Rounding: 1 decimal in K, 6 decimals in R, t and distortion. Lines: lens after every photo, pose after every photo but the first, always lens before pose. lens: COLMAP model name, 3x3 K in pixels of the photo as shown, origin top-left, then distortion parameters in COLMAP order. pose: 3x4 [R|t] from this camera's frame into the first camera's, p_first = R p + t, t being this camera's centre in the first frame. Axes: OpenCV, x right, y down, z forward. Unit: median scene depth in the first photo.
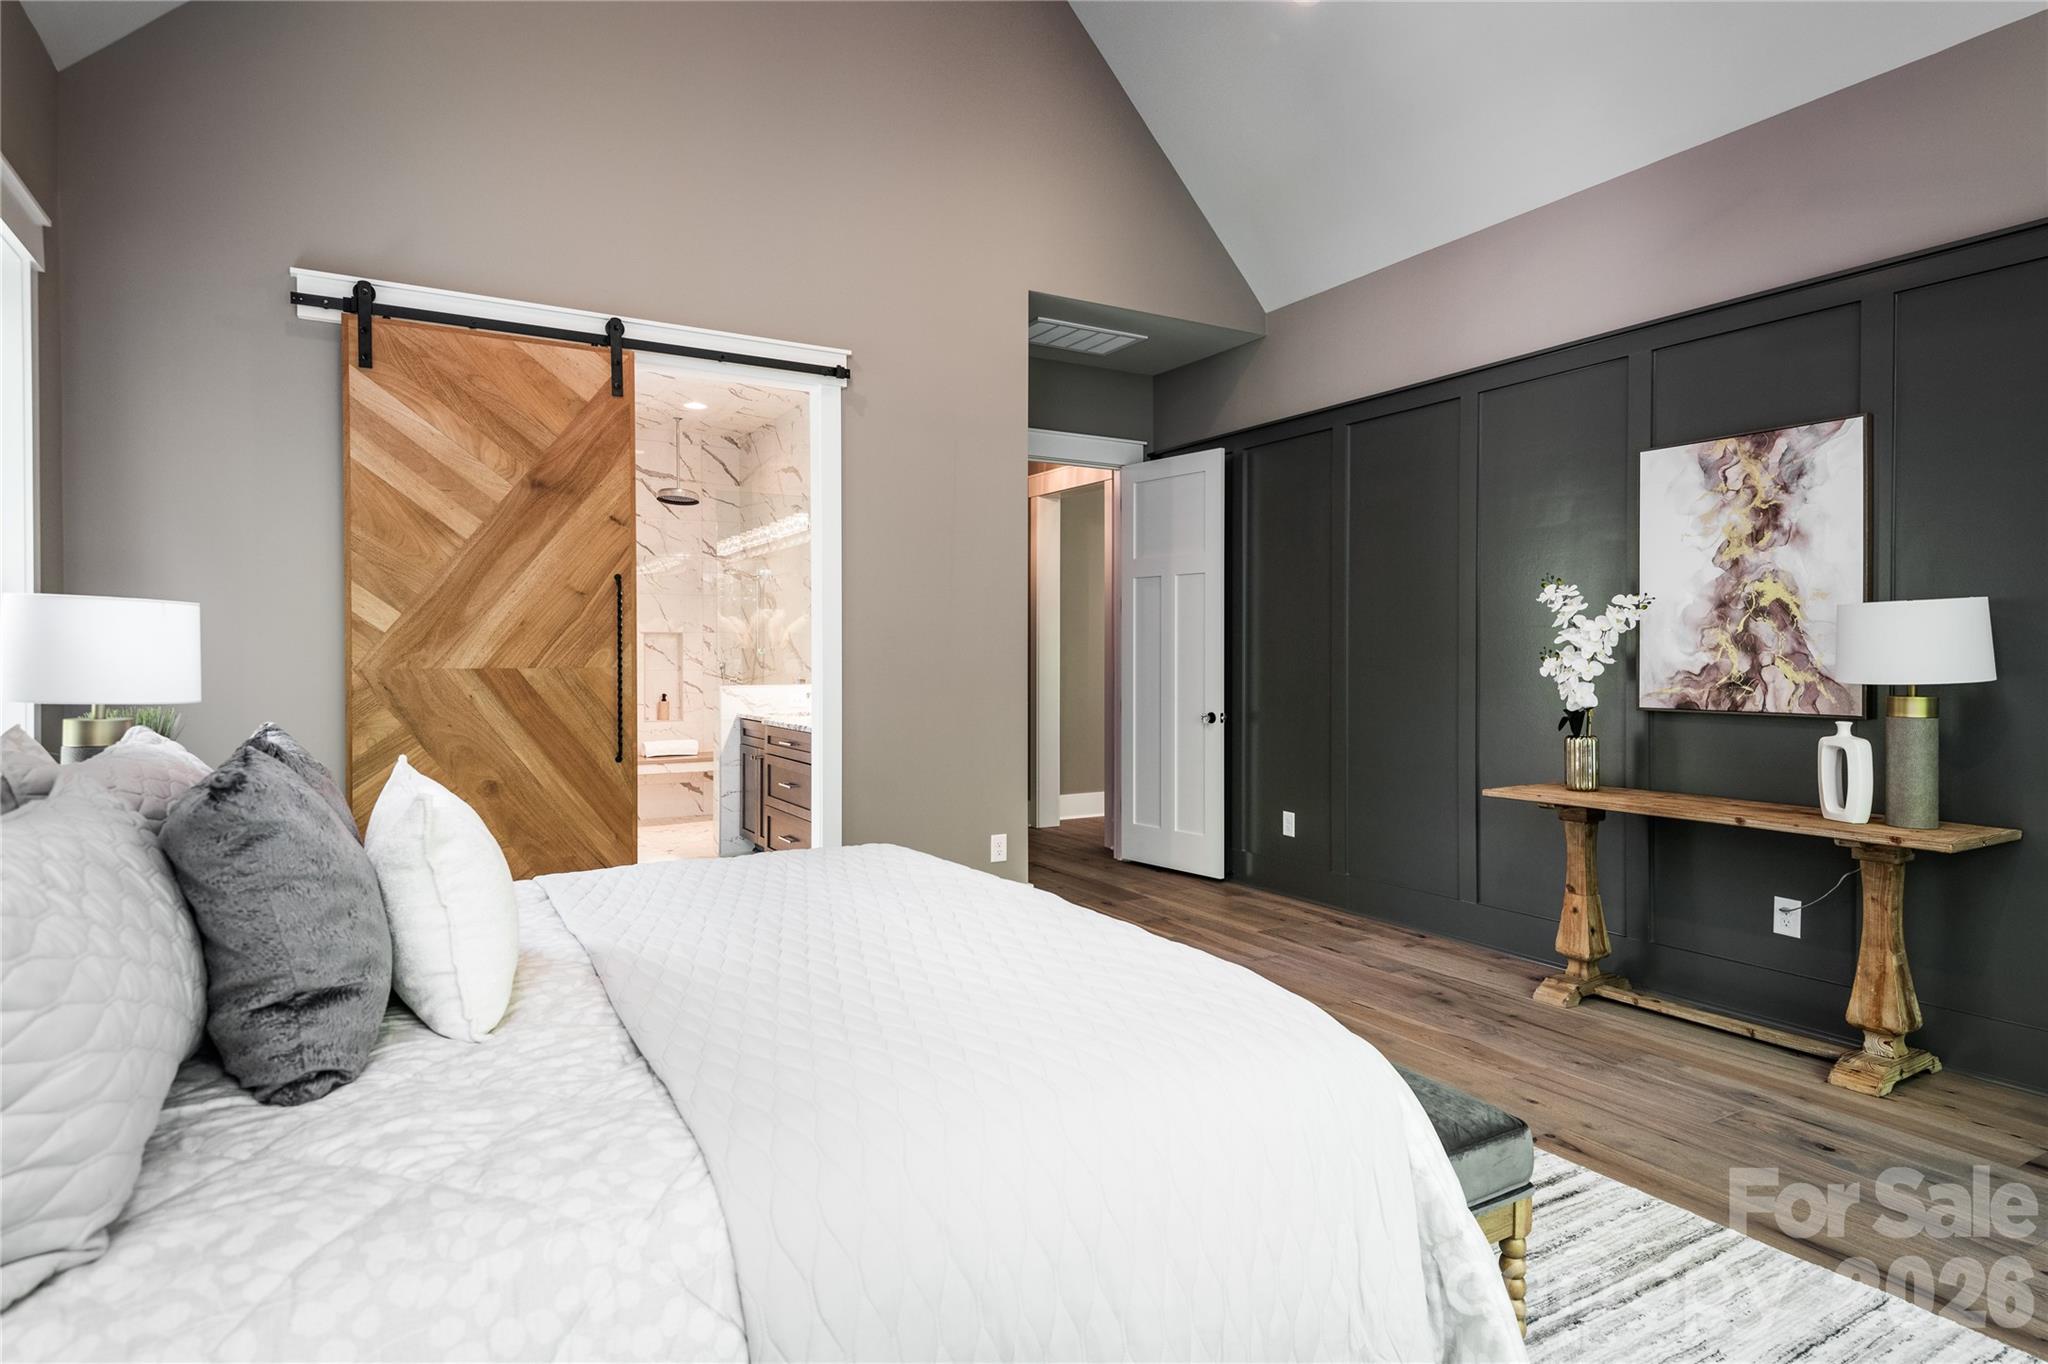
lens RADIAL K [[1098.8, 0, 1022.9], [0, 1098.8, 658.5], [0, 0, 1]] dist [0.004044, -0.011947]
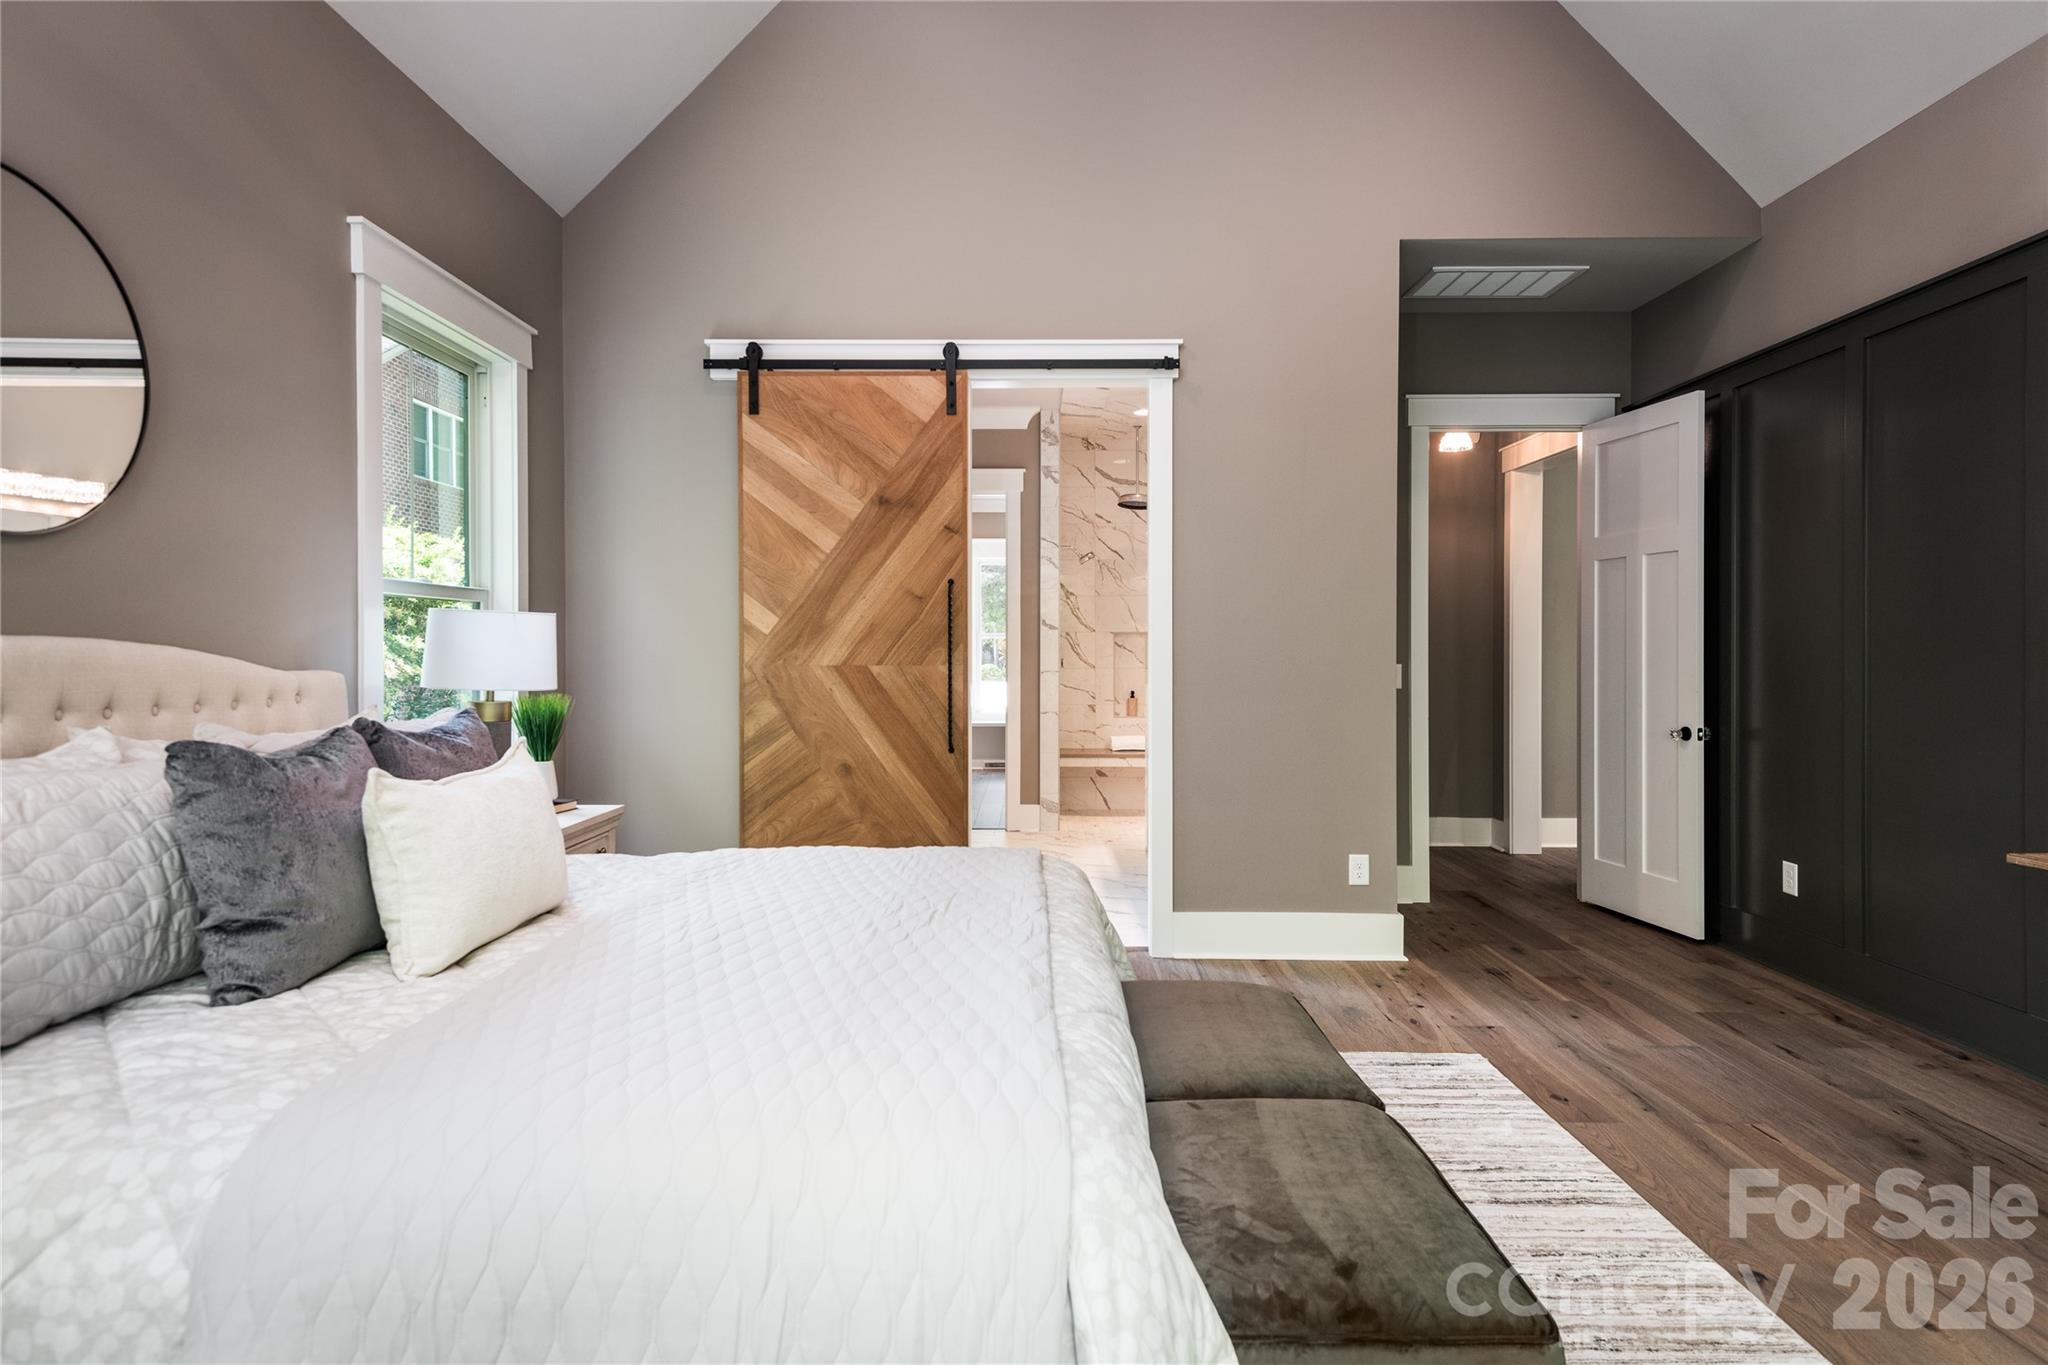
lens RADIAL K [[1098.8, 0, 1022.9], [0, 1098.8, 659.0], [0, 0, 1]] dist [0.004044, -0.011947]
pose [[0.854561, 0.003608, -0.519339, 0.257735], [-0.002820, 0.999993, 0.002307, -0.000726], [0.519344, -0.000507, 0.854565, 0.115188]]
